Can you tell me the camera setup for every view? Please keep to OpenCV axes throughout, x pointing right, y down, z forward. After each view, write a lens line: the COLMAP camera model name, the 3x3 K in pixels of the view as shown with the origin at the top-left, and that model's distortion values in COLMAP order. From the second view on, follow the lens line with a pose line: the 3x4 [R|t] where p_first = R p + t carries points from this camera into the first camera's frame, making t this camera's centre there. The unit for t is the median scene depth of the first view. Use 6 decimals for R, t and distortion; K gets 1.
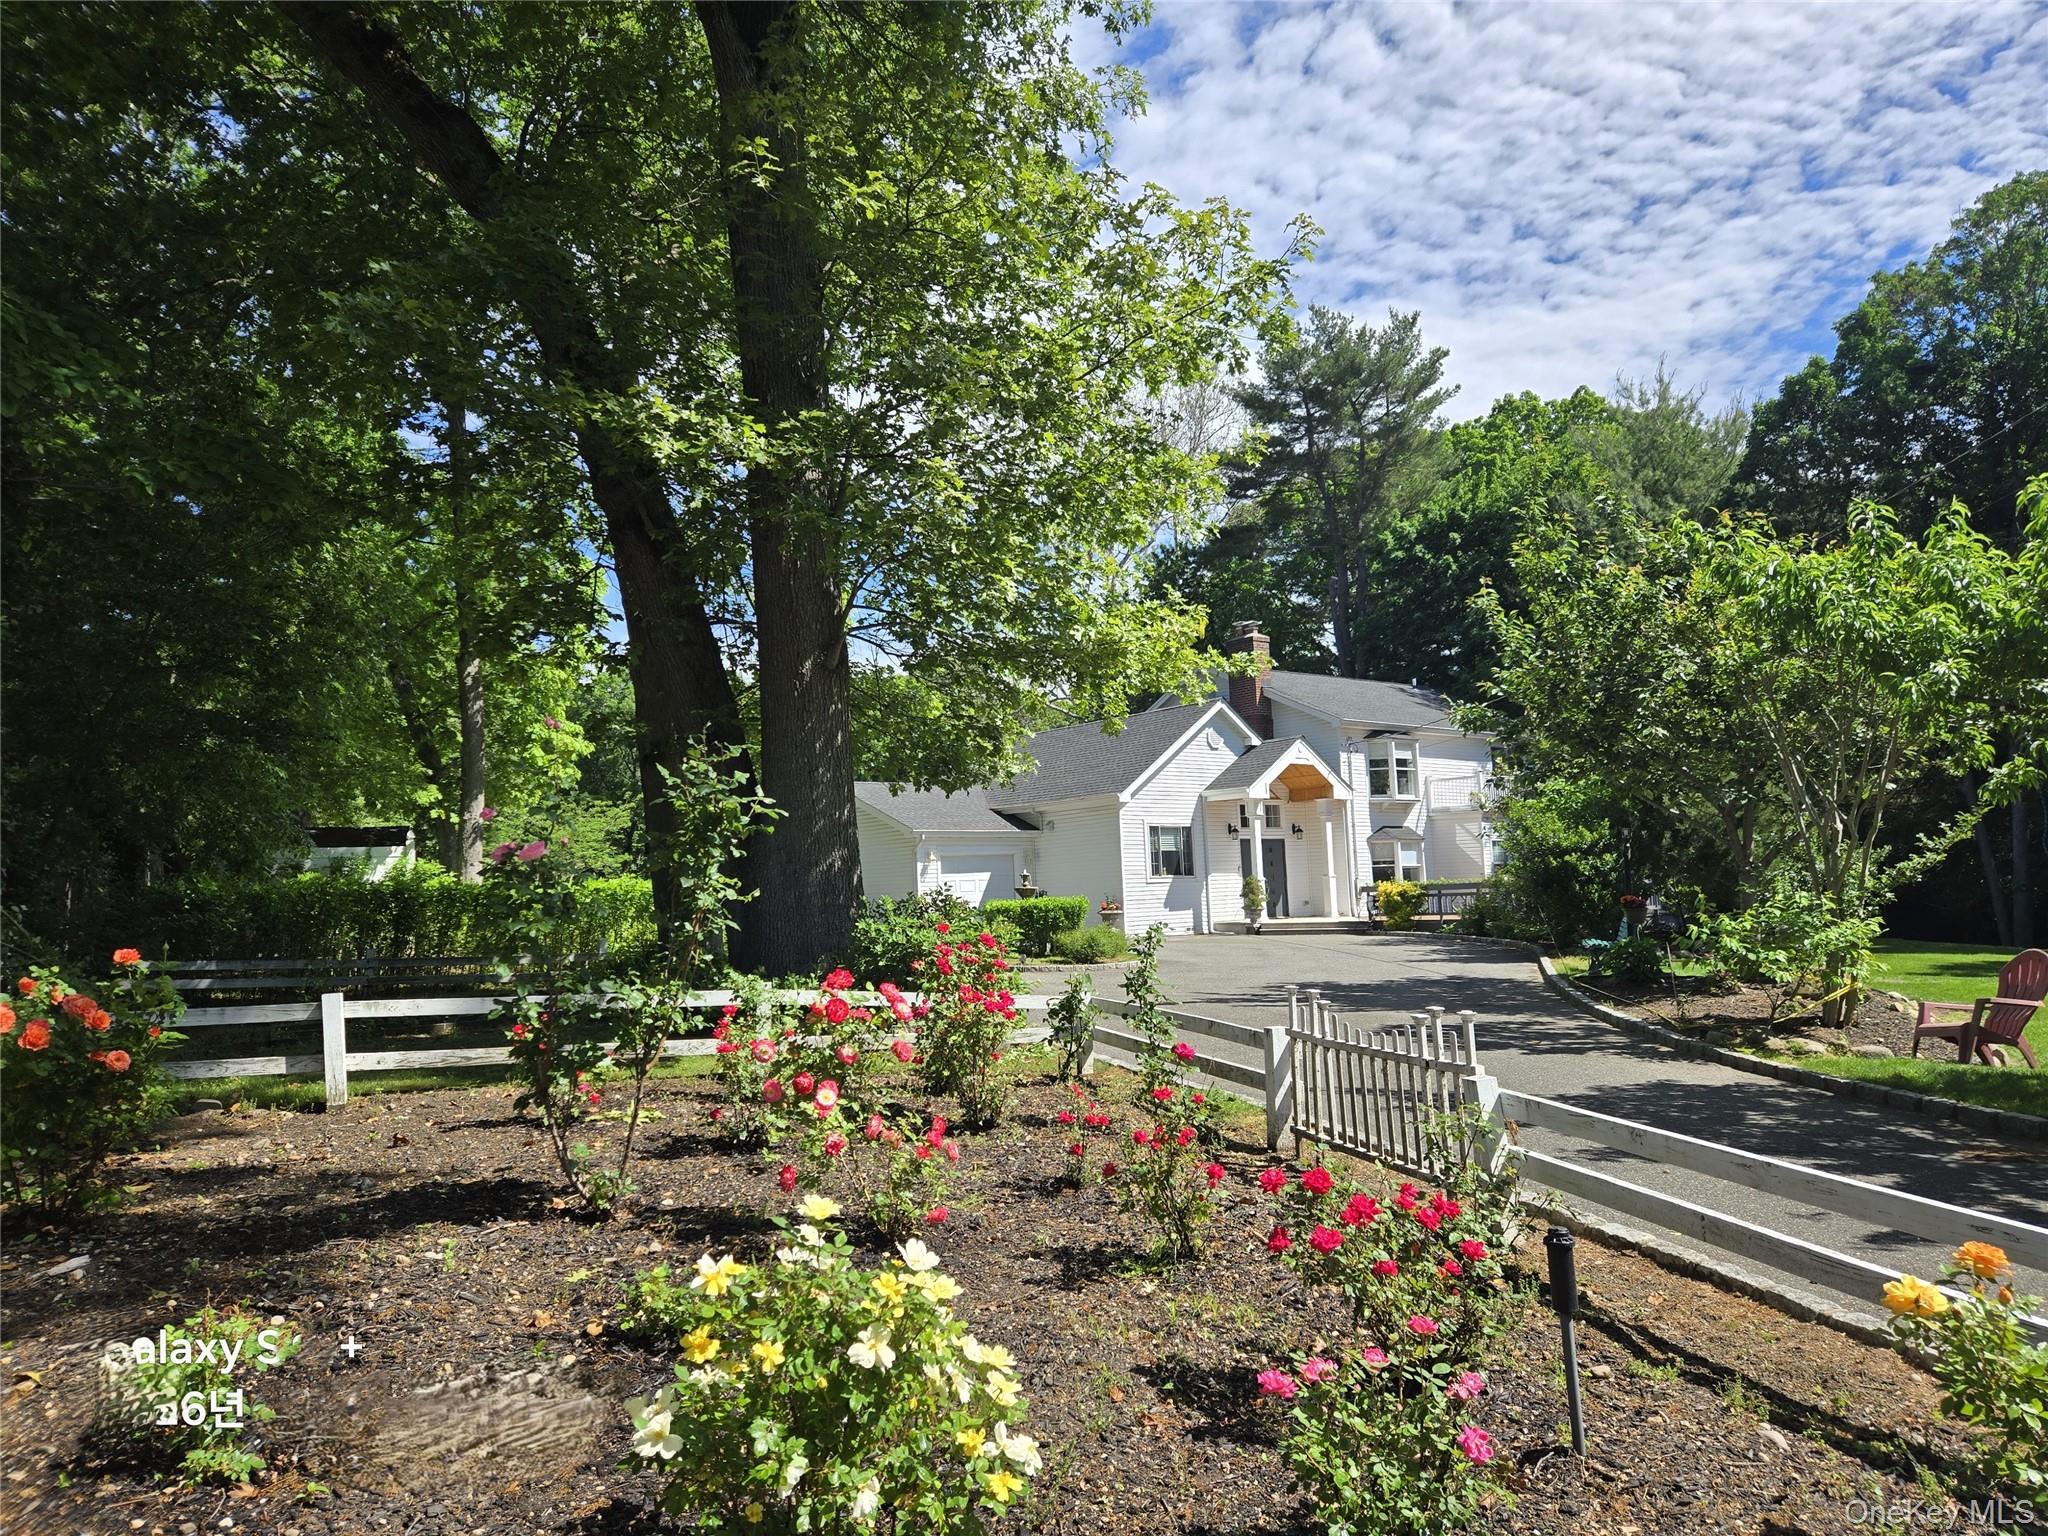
lens RADIAL K [[1358.1, 0, 1023.4], [0, 1358.1, 761.8], [0, 0, 1]] dist [0.059116, -0.000392]
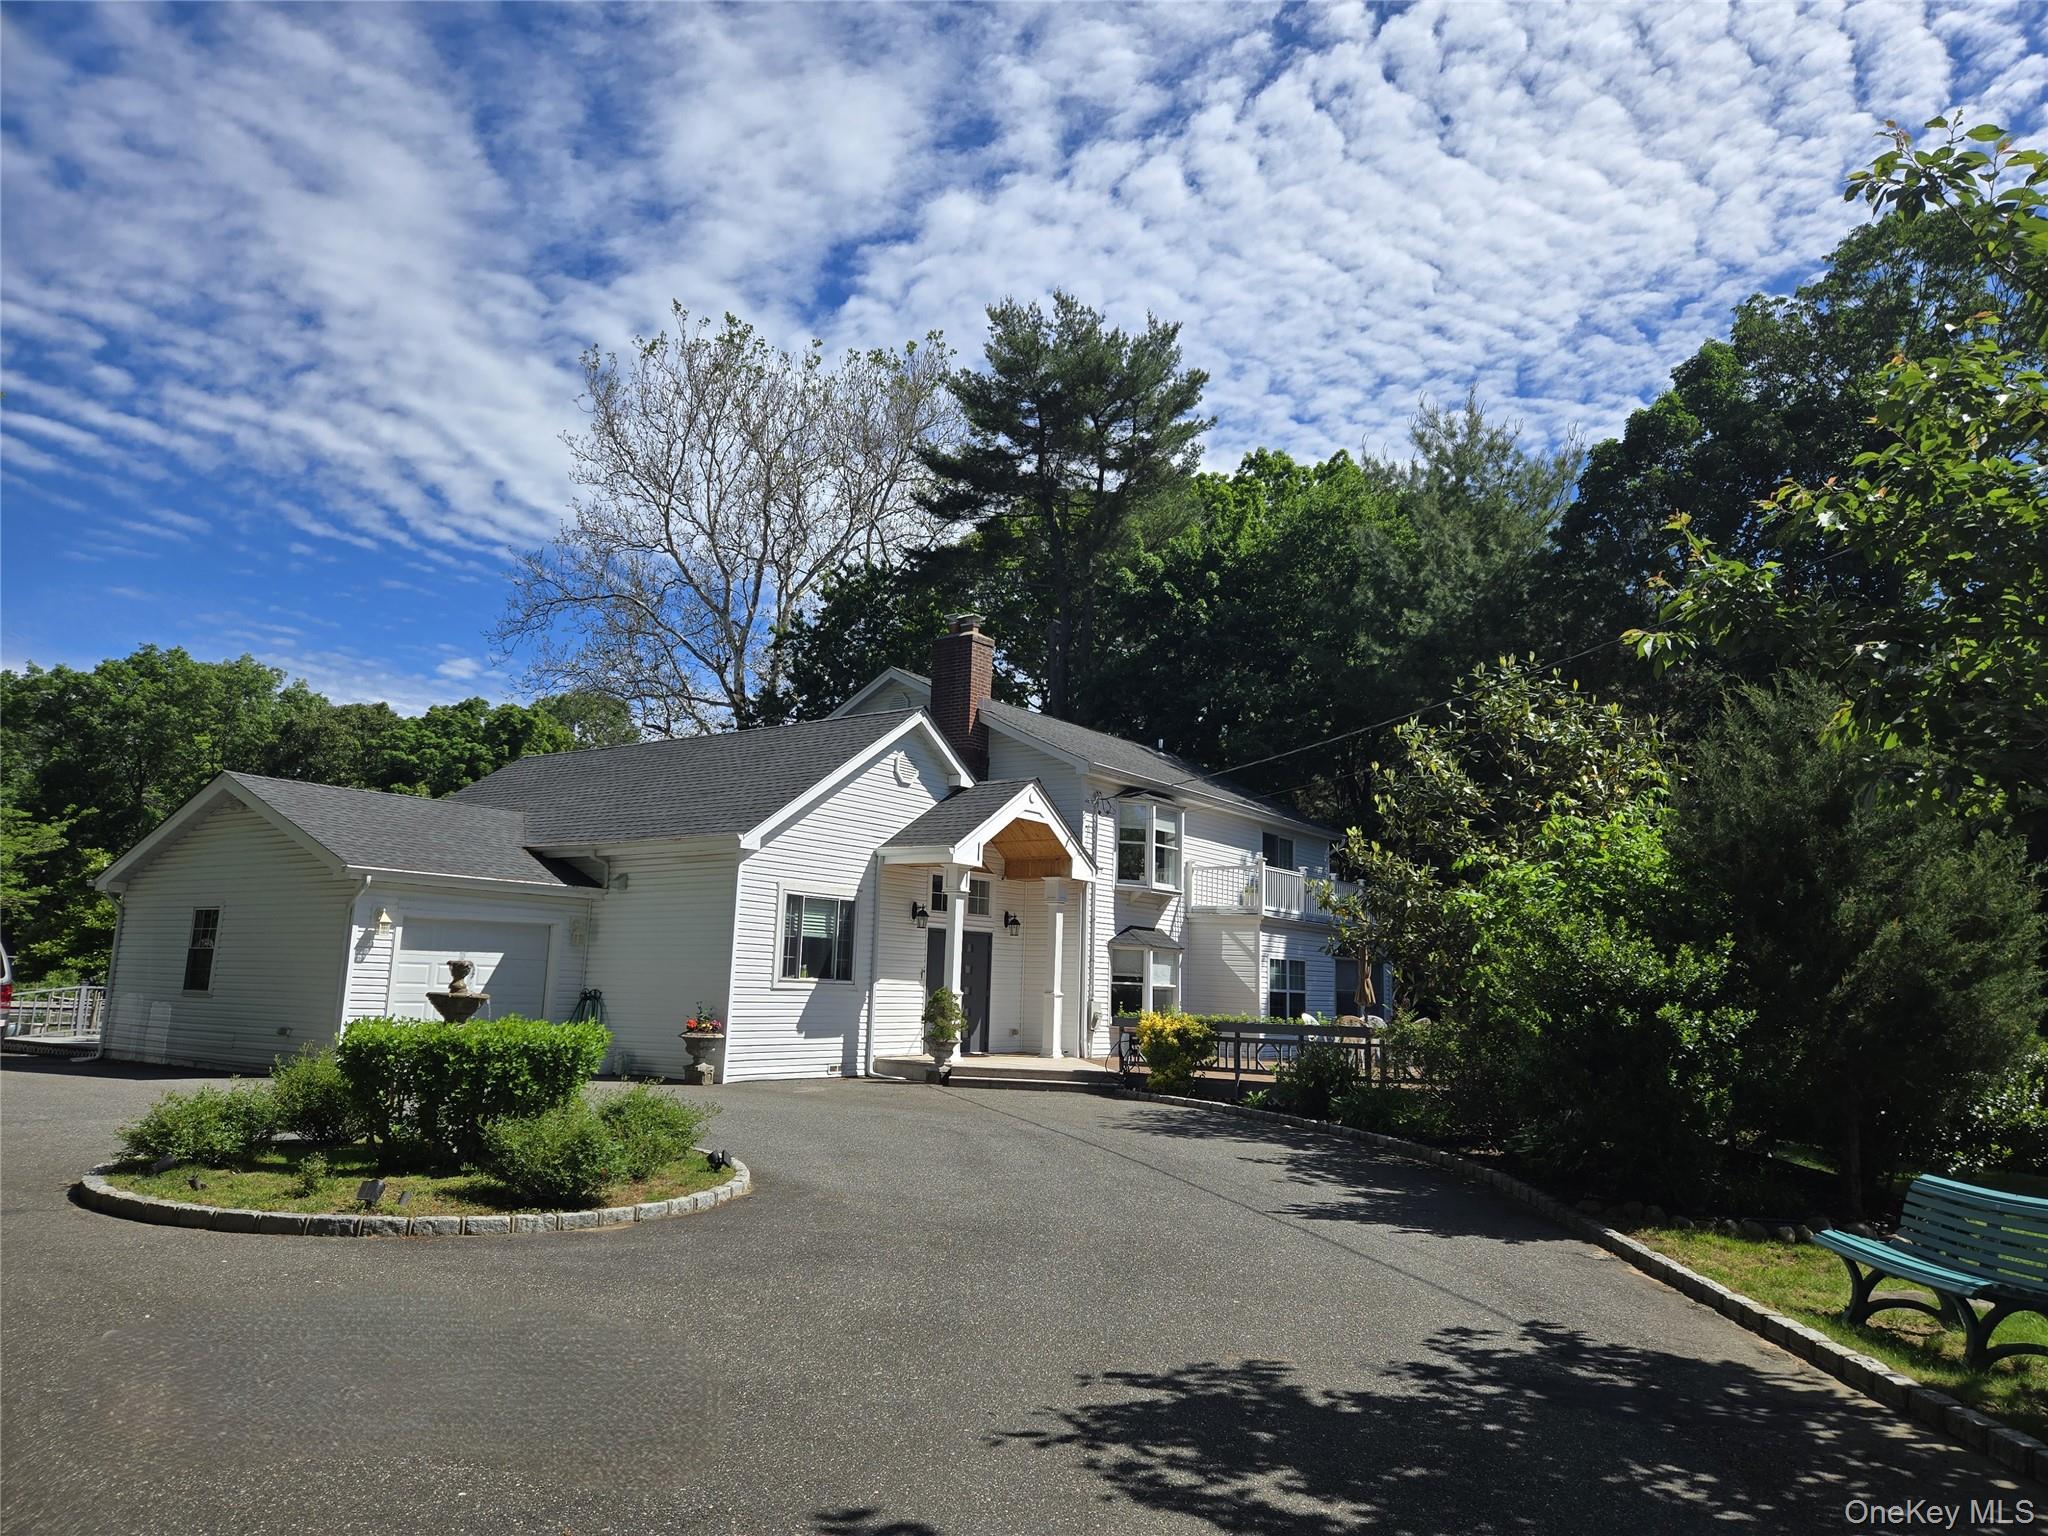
lens RADIAL K [[1358.1, 0, 1036.2], [0, 1358.1, 762.5], [0, 0, 1]] dist [0.059116, -0.000392]
pose [[0.963465, 0.108461, 0.244891, 0.040998], [-0.091245, 0.992560, -0.080620, 0.025440], [-0.251813, 0.055330, 0.966193, 0.349911]]
